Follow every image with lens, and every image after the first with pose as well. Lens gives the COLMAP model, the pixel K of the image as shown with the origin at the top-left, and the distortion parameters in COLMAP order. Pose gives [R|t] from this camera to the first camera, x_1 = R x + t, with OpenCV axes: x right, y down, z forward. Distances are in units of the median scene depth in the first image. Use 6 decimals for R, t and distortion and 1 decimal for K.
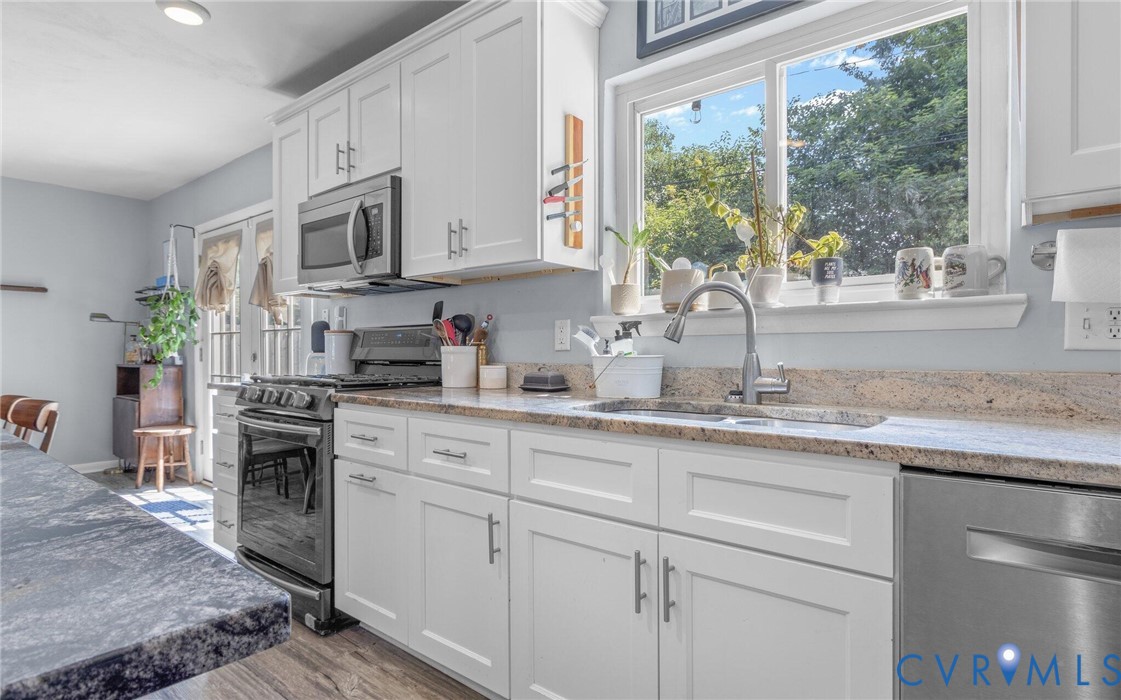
lens RADIAL K [[586.3, 0, 558.5], [0, 586.3, 354.1], [0, 0, 1]] dist [0.002420, 0.000789]
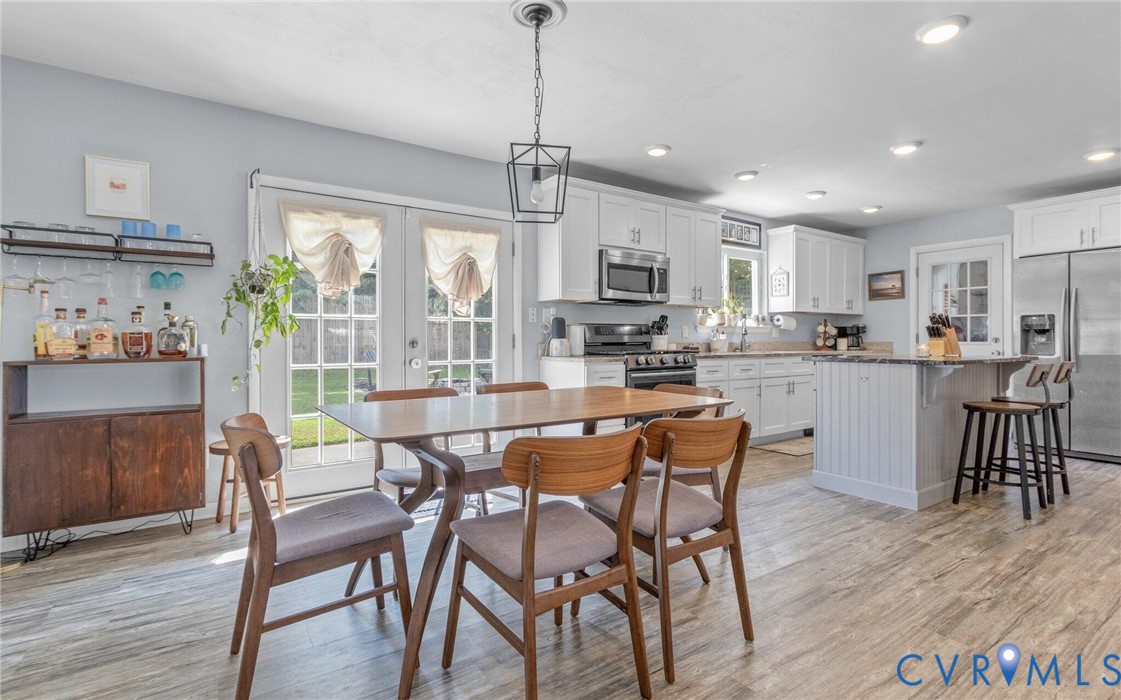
lens RADIAL K [[524.4, 0, 564.3], [0, 524.4, 350.5], [0, 0, 1]] dist [0.003713, -0.000093]
pose [[0.274263, -0.021015, 0.961425, -2.690226], [0.004835, 0.999779, 0.020474, 0.001089], [-0.961642, -0.000967, 0.274304, 0.993083]]
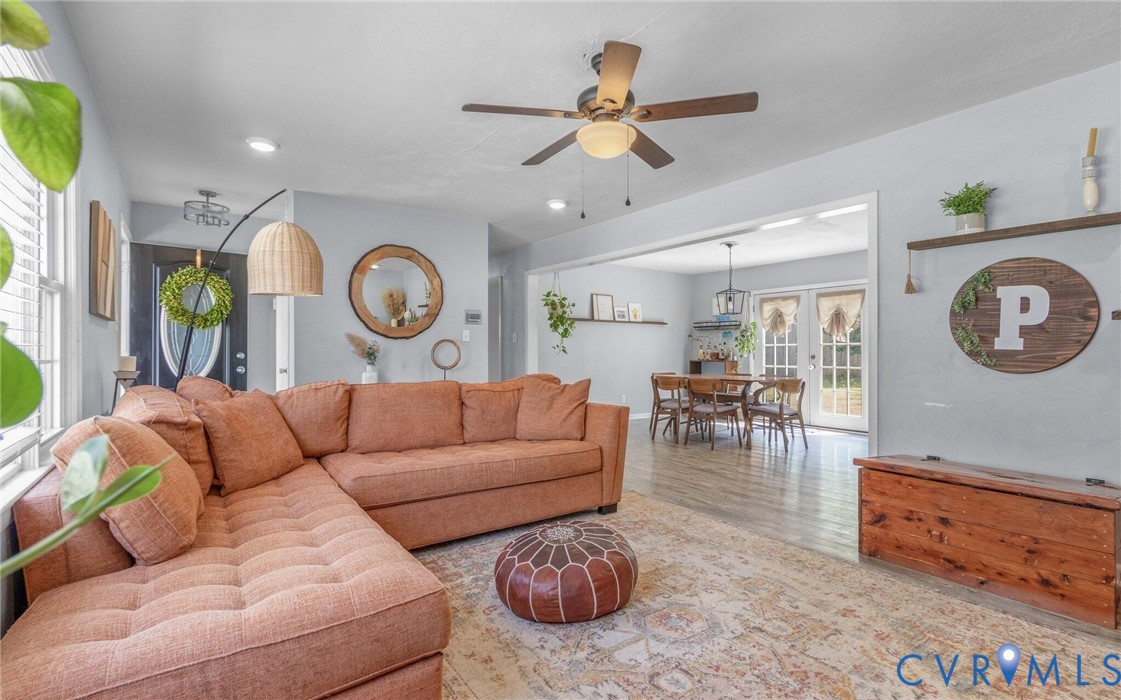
lens RADIAL K [[524.4, 0, 564.3], [0, 524.4, 350.5], [0, 0, 1]] dist [0.003713, -0.000093]
pose [[0.968651, 0.000344, -0.248424, -1.813512], [-0.001395, 0.999991, -0.004058, -0.017292], [0.248420, 0.004278, 0.968643, -2.030240]]
